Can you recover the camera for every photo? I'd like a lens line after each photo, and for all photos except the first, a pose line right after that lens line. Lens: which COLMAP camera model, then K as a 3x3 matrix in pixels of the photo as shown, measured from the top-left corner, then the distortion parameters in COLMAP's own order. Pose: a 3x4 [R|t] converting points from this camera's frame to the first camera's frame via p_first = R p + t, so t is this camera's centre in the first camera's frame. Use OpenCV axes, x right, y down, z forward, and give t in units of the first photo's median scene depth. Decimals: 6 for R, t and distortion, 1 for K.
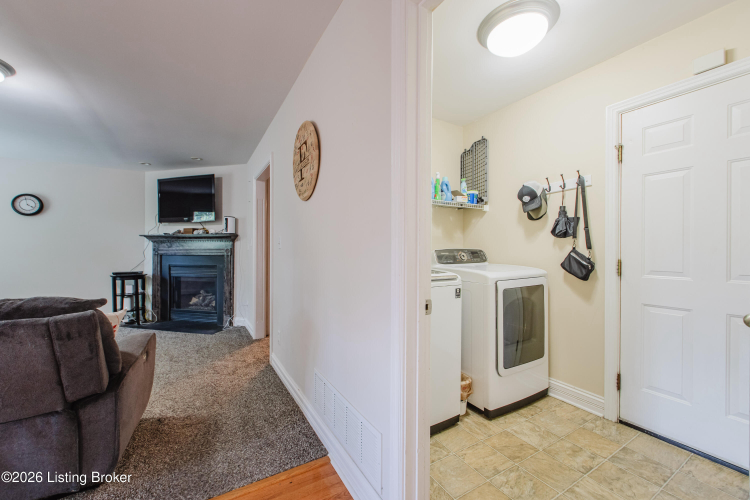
lens RADIAL K [[300.8, 0, 374.4], [0, 300.8, 248.7], [0, 0, 1]] dist [0.007116, -0.003201]
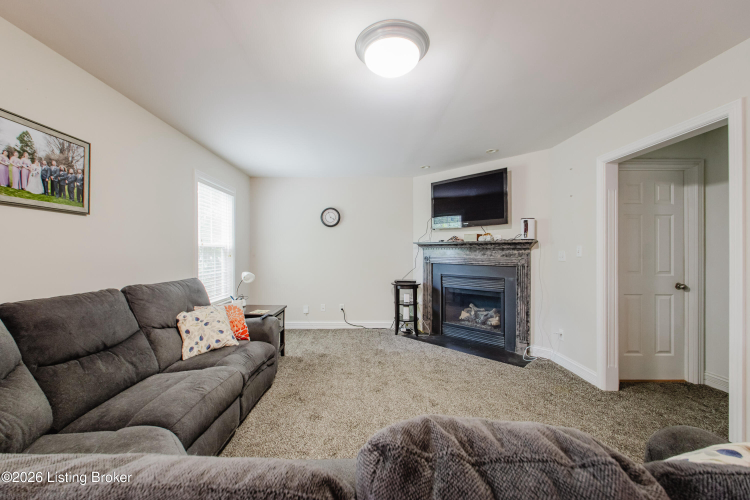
lens RADIAL K [[300.8, 0, 370.1], [0, 300.8, 251.0], [0, 0, 1]] dist [0.007116, -0.003201]
pose [[0.863956, 0.001107, -0.503567, -0.798871], [-0.000099, 0.999998, 0.002028, -0.039057], [0.503568, -0.001702, 0.863954, 0.183420]]
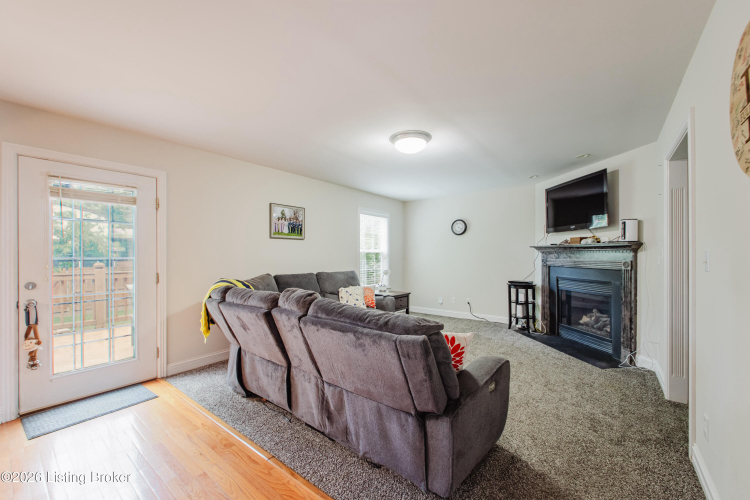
lens RADIAL K [[300.8, 0, 370.5], [0, 300.8, 254.7], [0, 0, 1]] dist [0.007116, -0.003201]
pose [[0.356901, -0.002410, -0.934139, -0.010117], [0.007043, 0.999975, 0.000111, -0.040100], [0.934116, -0.006618, 0.356909, 0.226836]]
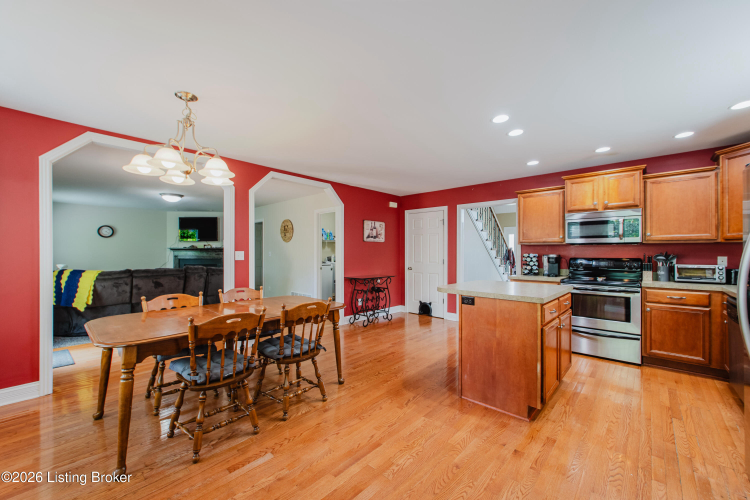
lens RADIAL K [[300.8, 0, 374.1], [0, 300.8, 252.4], [0, 0, 1]] dist [0.007116, -0.003201]
pose [[0.960098, 0.003479, 0.279641, -0.190007], [-0.003397, 0.999994, -0.000779, -0.041045], [-0.279642, -0.000202, 0.960104, -2.081641]]
